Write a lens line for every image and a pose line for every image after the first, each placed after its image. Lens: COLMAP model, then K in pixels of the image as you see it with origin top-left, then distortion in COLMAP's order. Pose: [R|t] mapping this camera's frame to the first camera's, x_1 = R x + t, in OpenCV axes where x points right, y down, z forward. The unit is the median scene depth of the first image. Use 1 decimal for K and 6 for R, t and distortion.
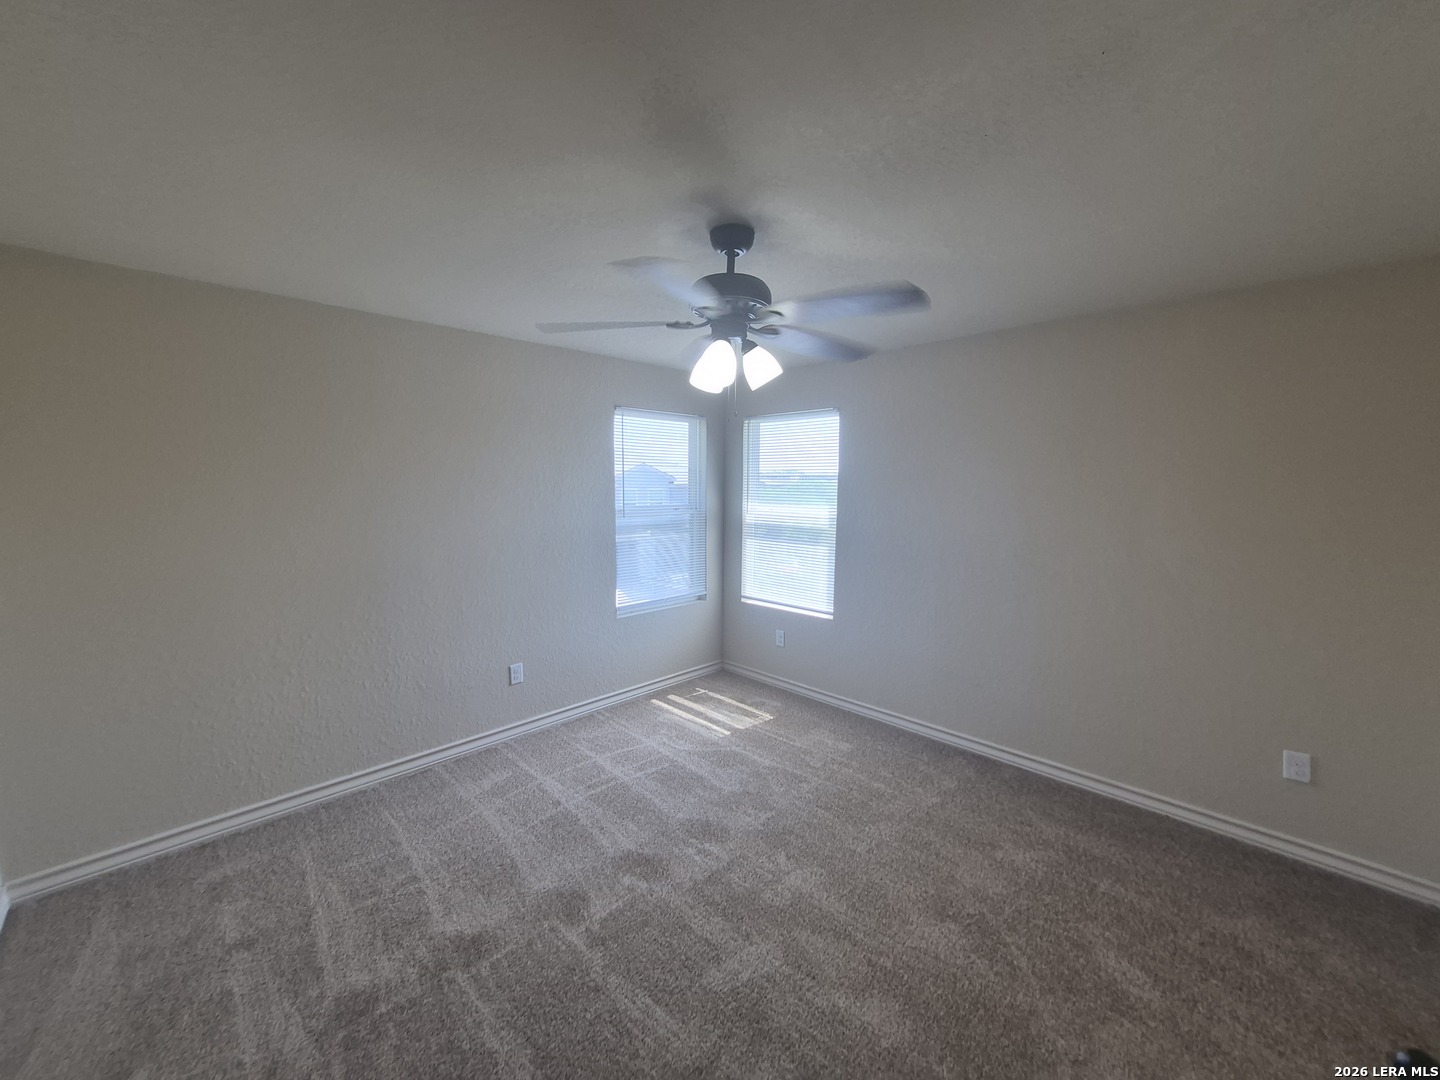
lens RADIAL K [[562.0, 0, 718.9], [0, 562.0, 538.1], [0, 0, 1]] dist [0.009436, -0.001286]
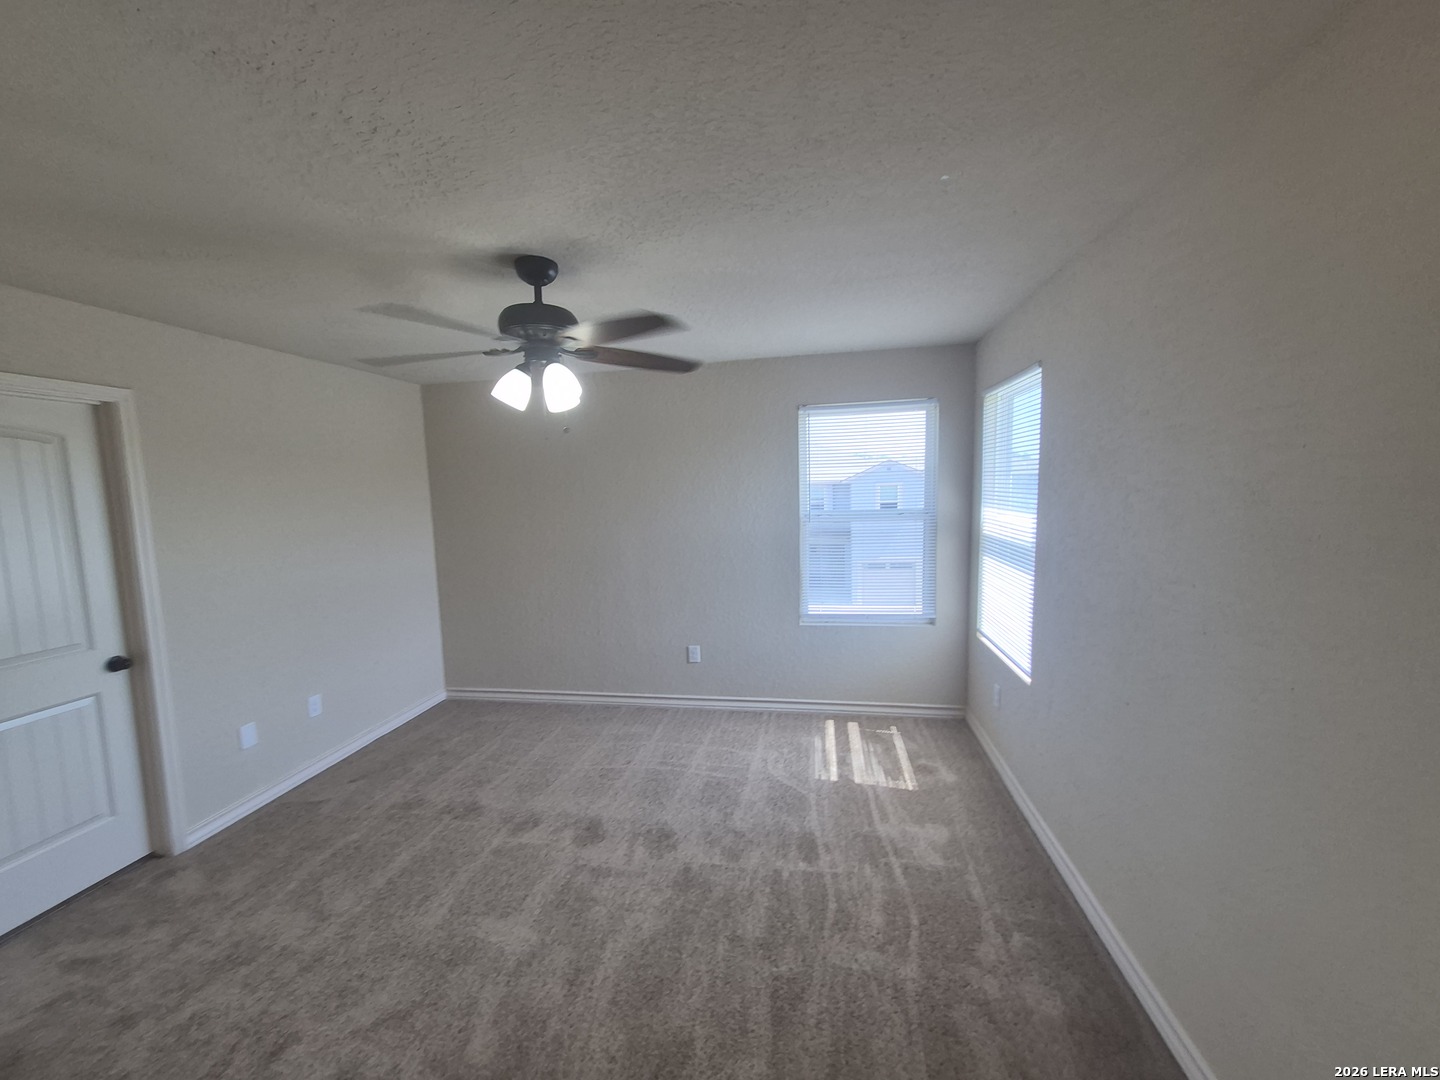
lens RADIAL K [[562.0, 0, 722.0], [0, 562.0, 549.7], [0, 0, 1]] dist [0.009436, -0.001286]
pose [[0.578591, 0.065502, -0.812984, 0.605304], [-0.050920, 0.997727, 0.044148, -0.026586], [0.814027, 0.015853, 0.580611, 0.378893]]
